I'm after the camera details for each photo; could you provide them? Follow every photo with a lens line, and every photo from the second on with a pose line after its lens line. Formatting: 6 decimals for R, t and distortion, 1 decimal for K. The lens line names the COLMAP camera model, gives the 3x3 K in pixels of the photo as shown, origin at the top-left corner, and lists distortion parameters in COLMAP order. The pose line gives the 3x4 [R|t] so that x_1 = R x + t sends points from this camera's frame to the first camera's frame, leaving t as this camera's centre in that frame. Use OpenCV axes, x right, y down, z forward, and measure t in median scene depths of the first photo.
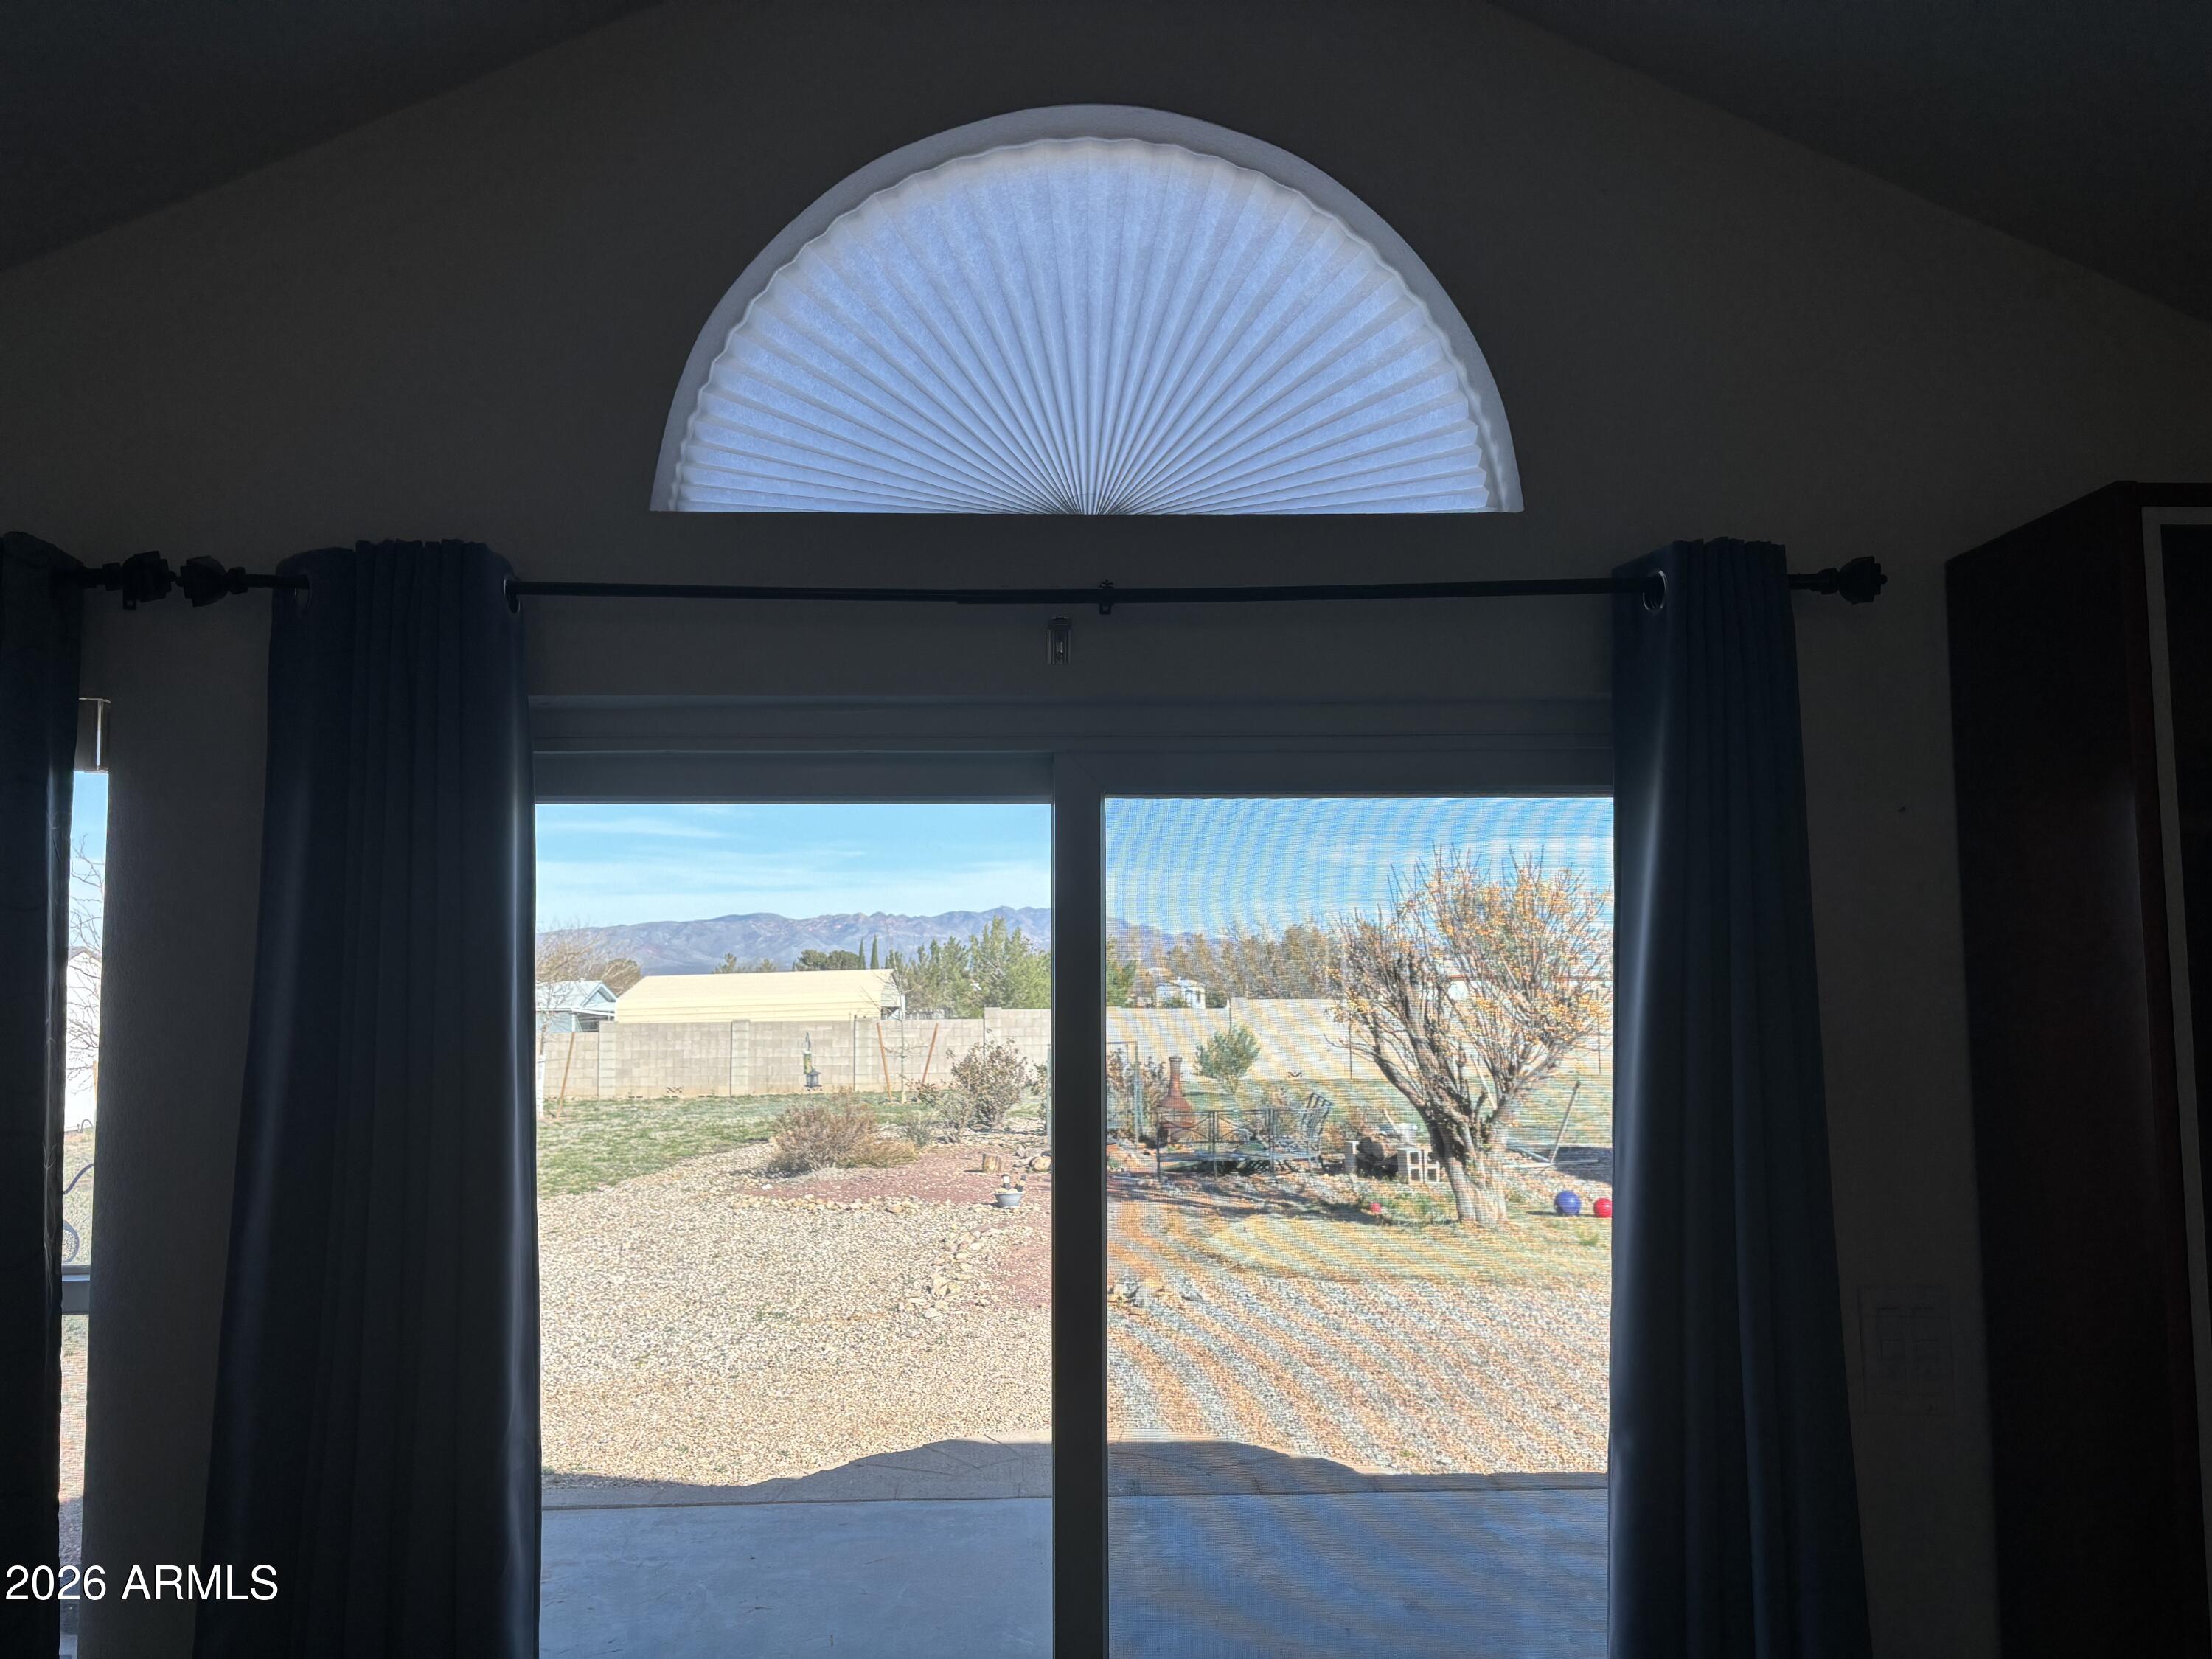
lens RADIAL K [[1678.0, 0, 1106.0], [0, 1678.0, 829.5], [0, 0, 1]] dist [0.043663, -0.009912]
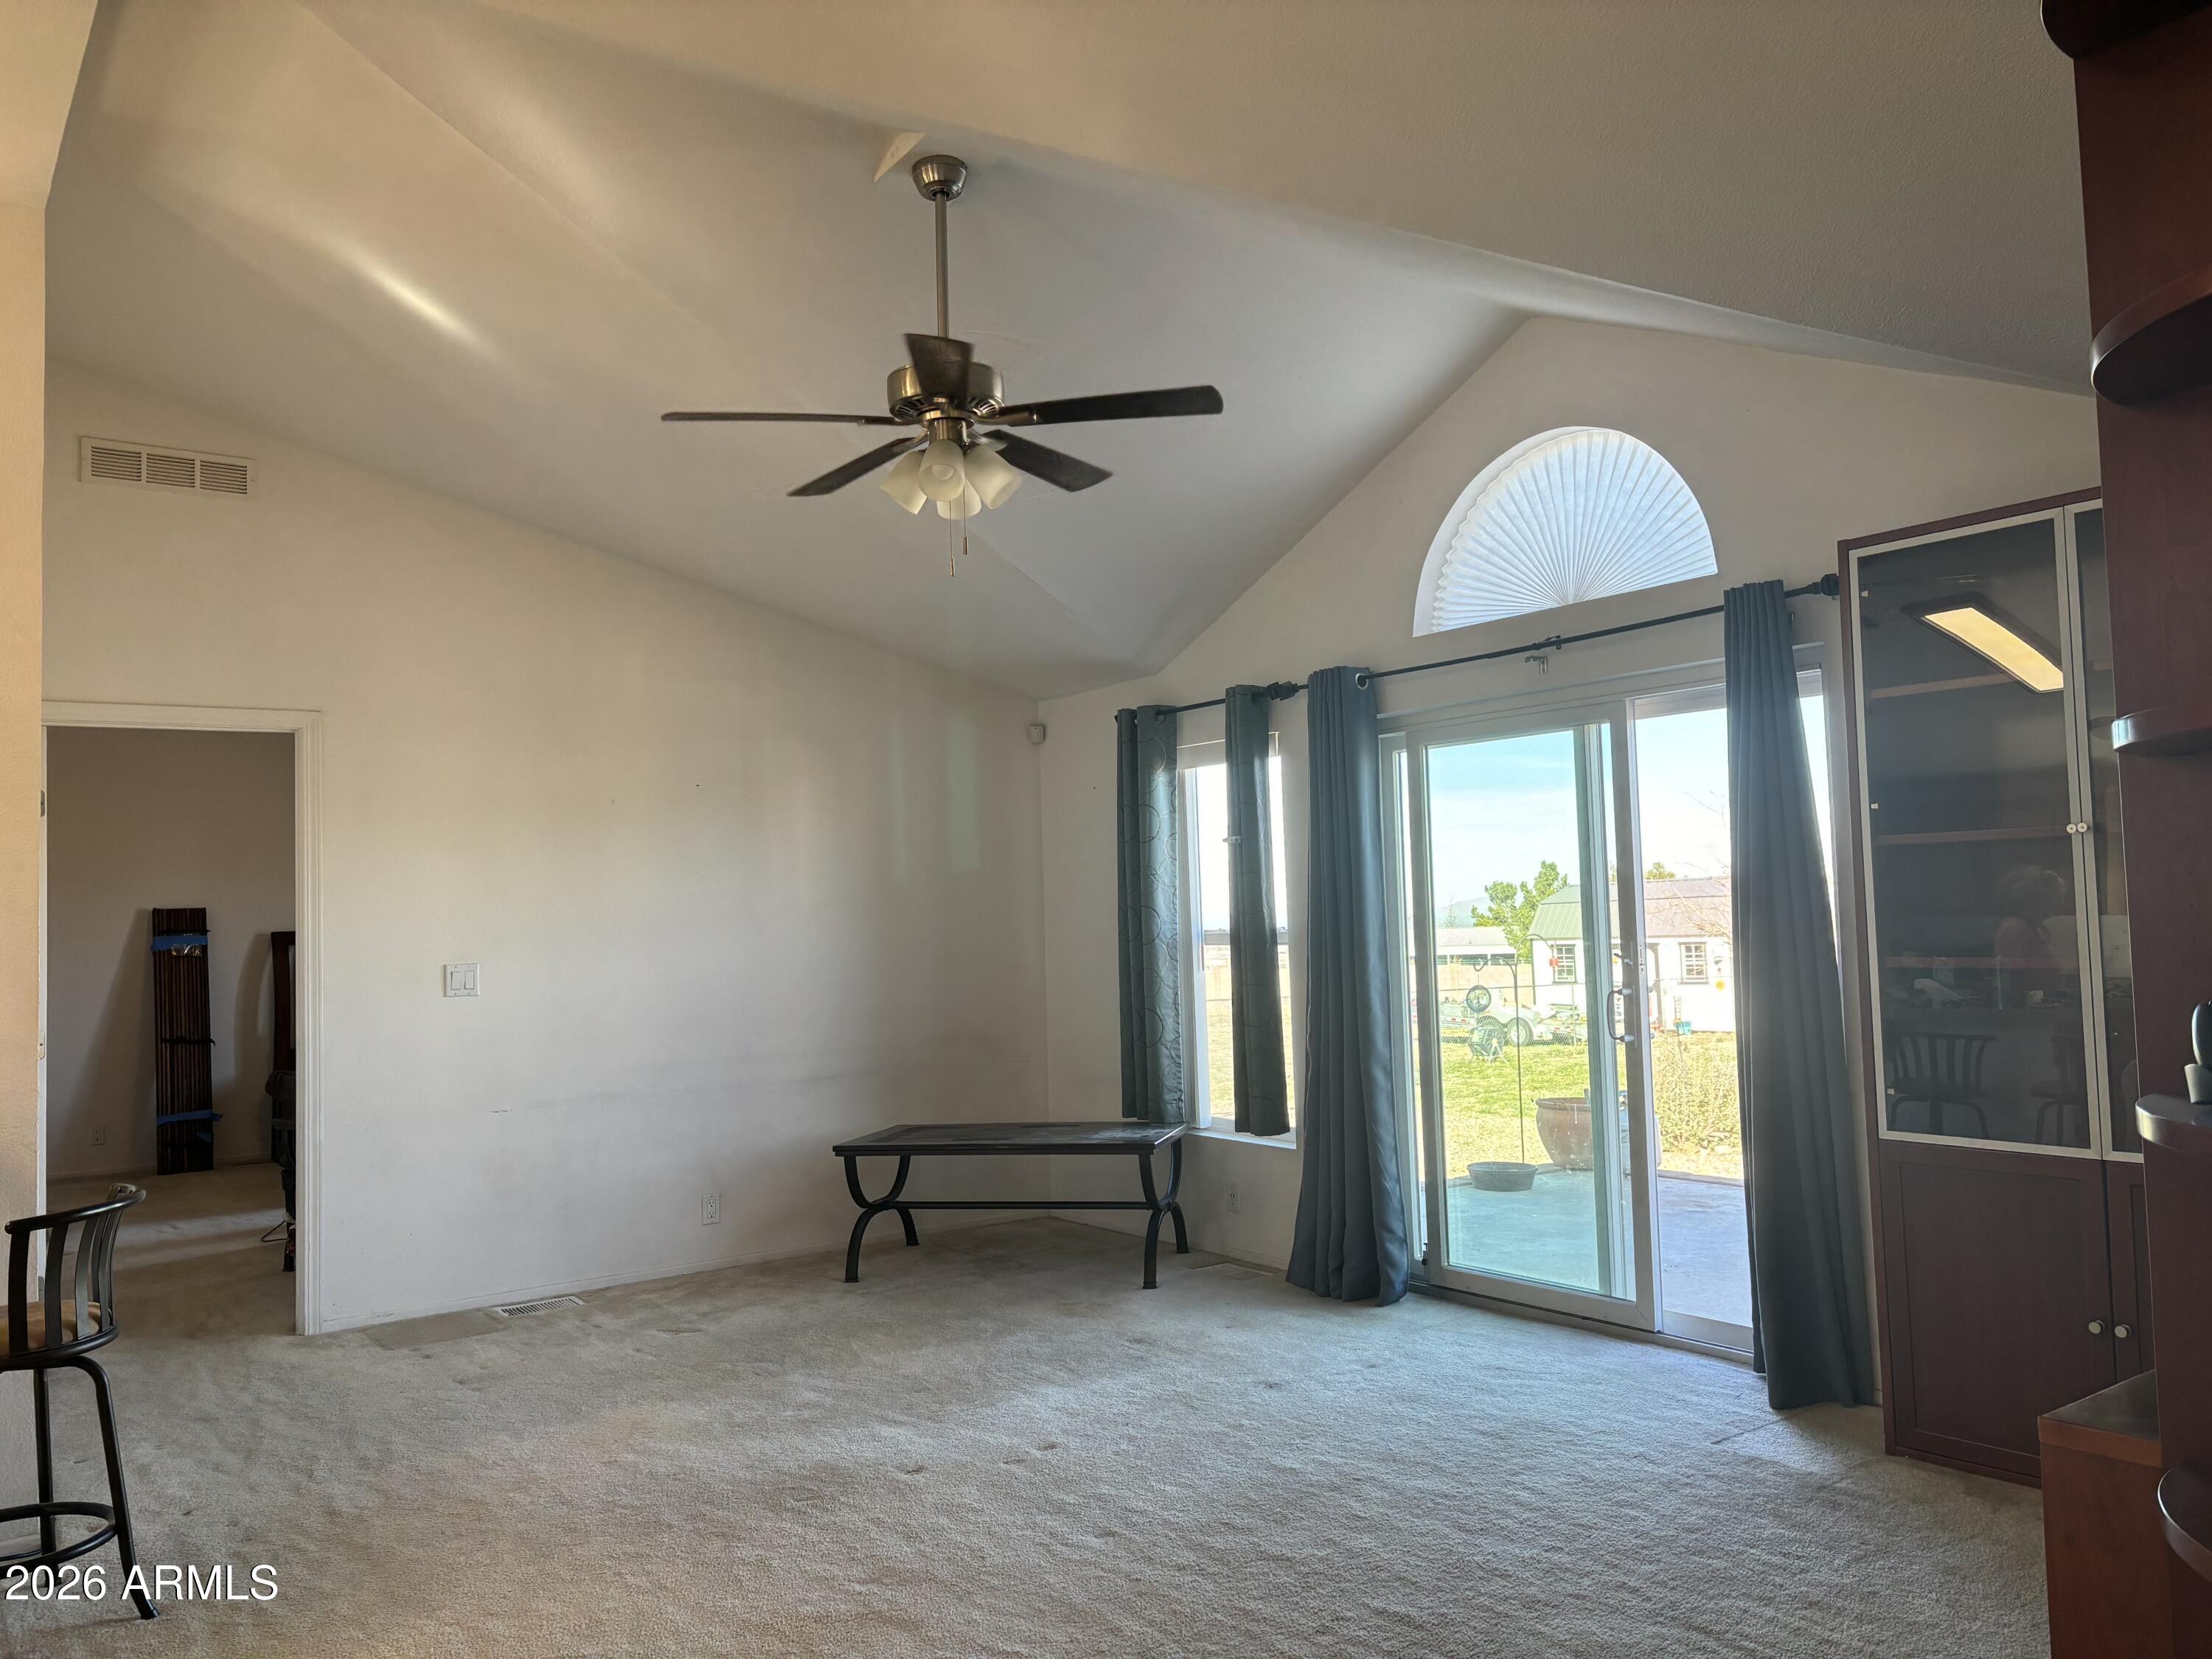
lens RADIAL K [[1719.5, 0, 1106.1], [0, 1719.5, 864.0], [0, 0, 1]] dist [0.000939, 0.075476]
pose [[0.568895, -0.041513, -0.821362, 1.509984], [0.089878, 0.995881, 0.011918, 0.079410], [0.817484, -0.080603, 0.570283, -0.863629]]
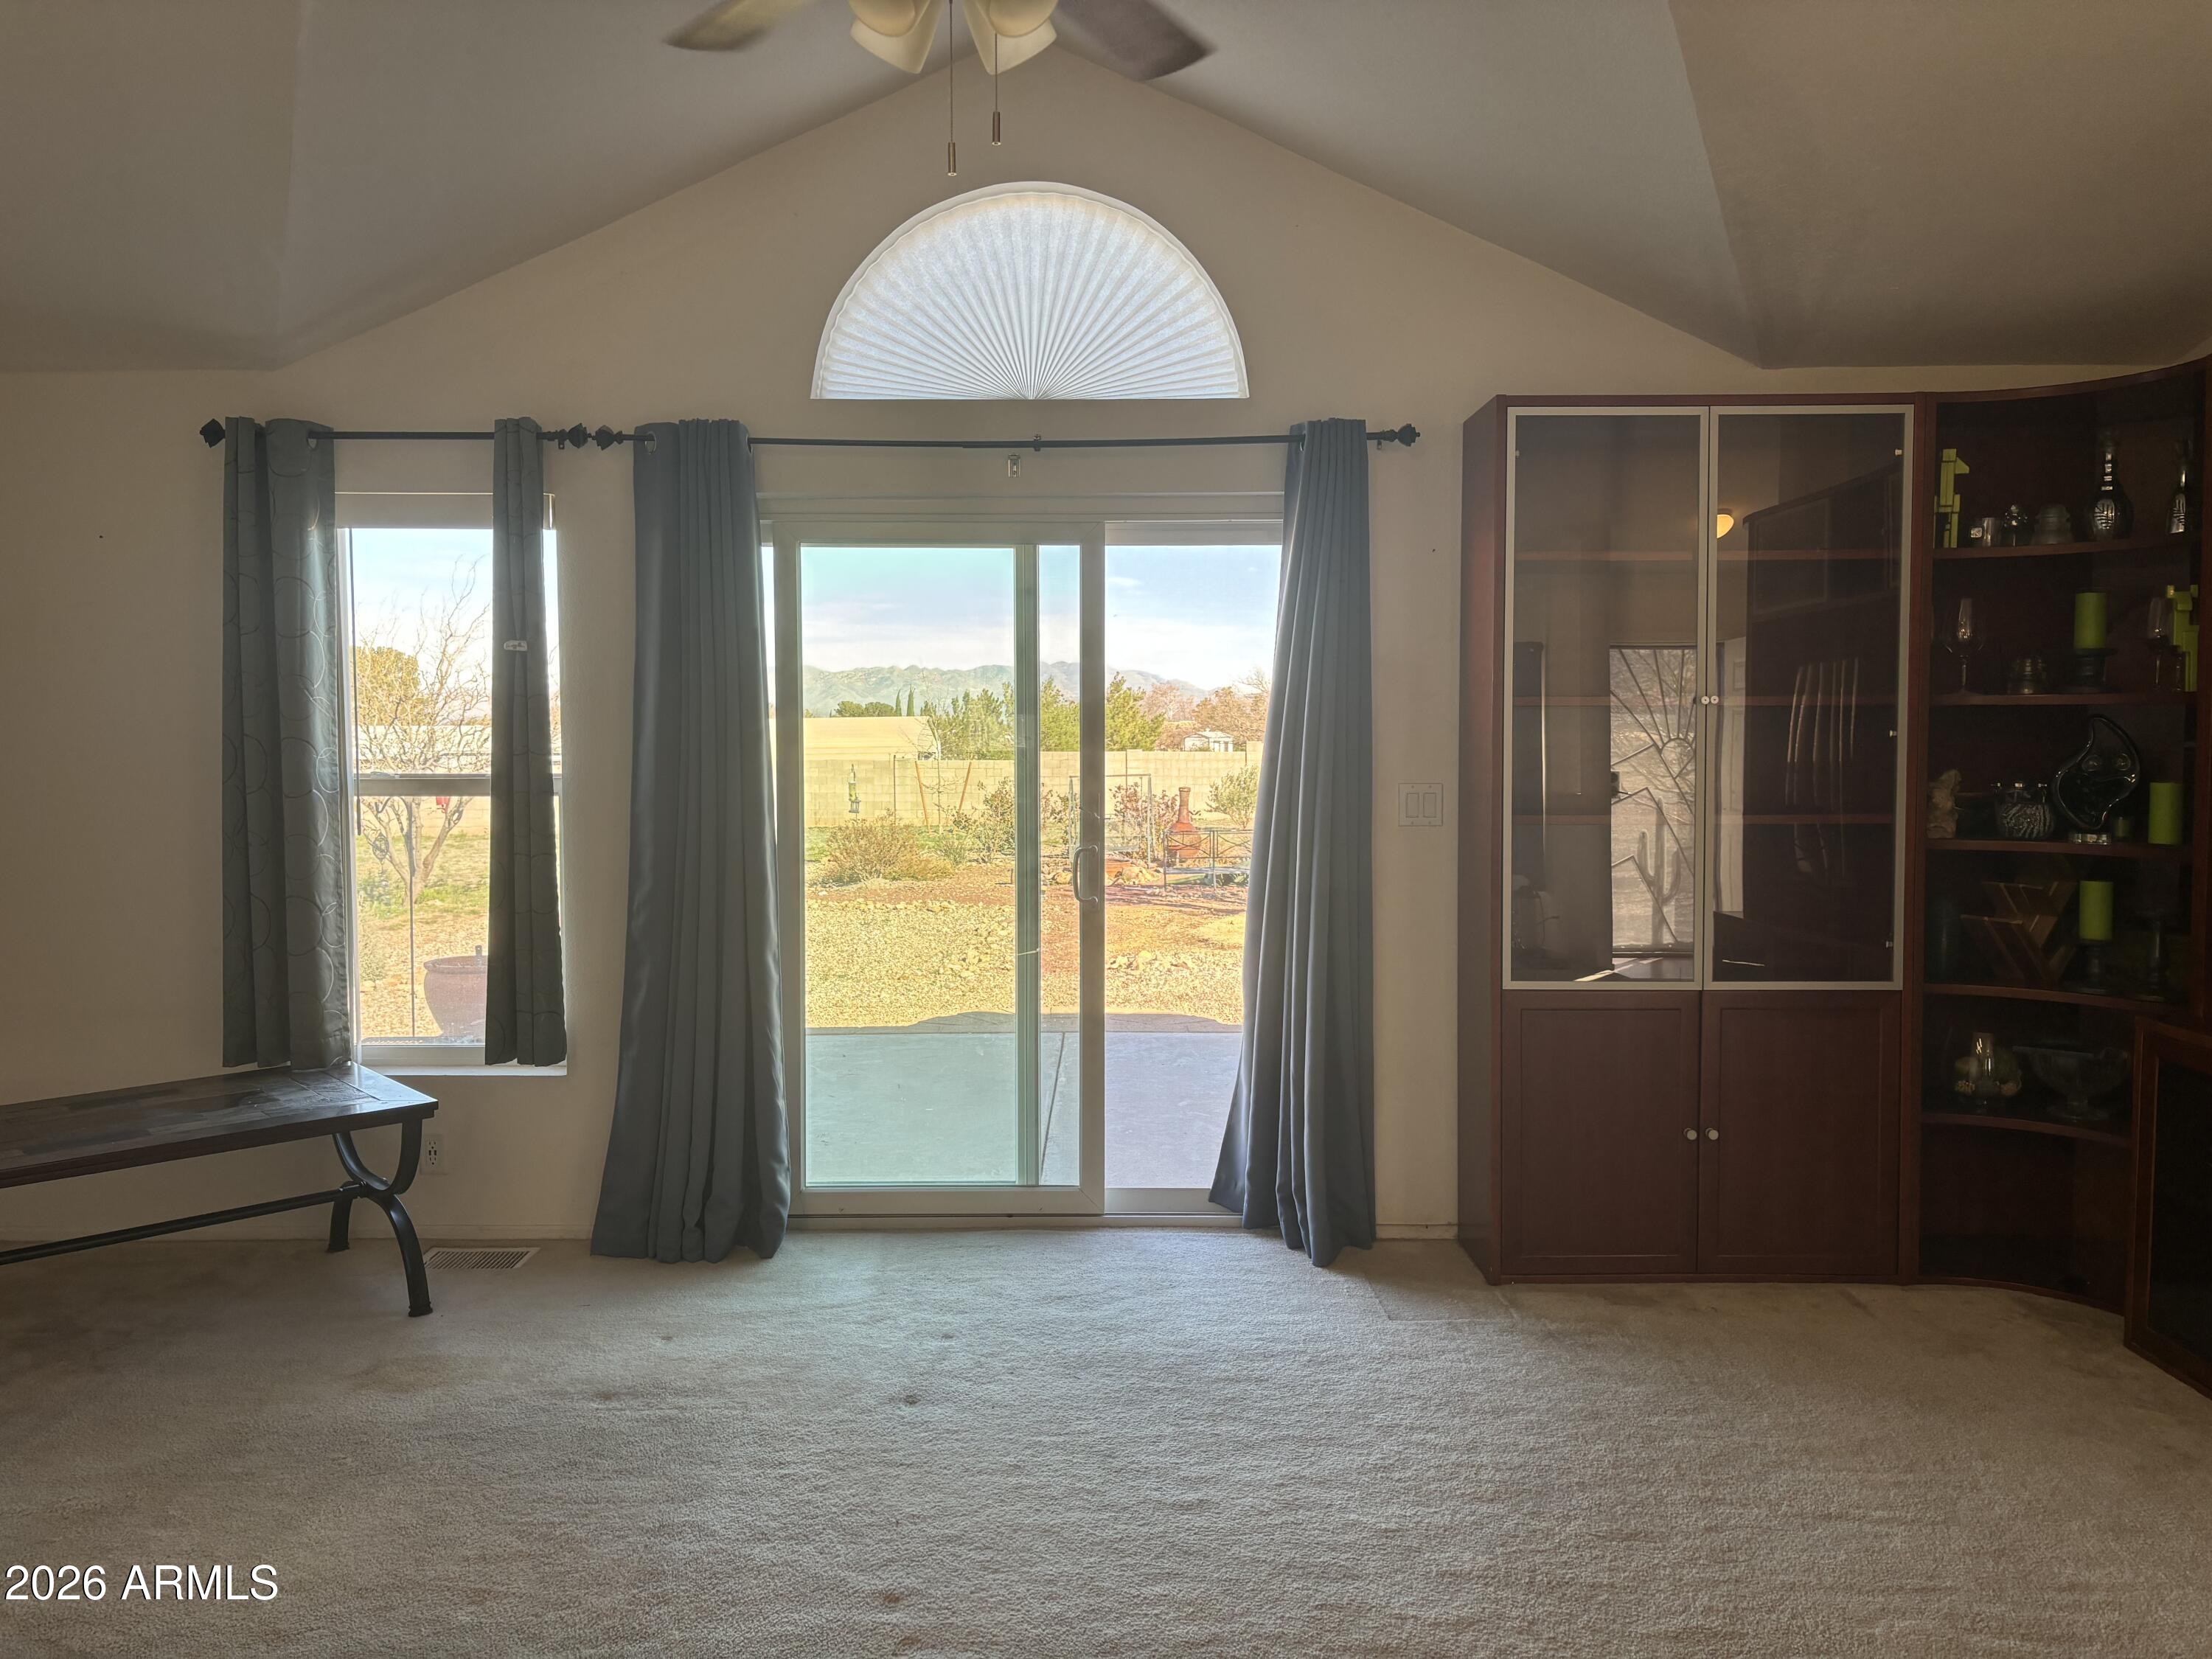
lens RADIAL K [[1678.0, 0, 1106.0], [0, 1678.0, 829.5], [0, 0, 1]] dist [0.043663, -0.009912]
pose [[0.999791, 0.003841, -0.020102, 0.115332], [-0.000889, 0.989449, 0.144878, 0.025856], [0.020447, -0.144829, 0.989245, -0.980740]]
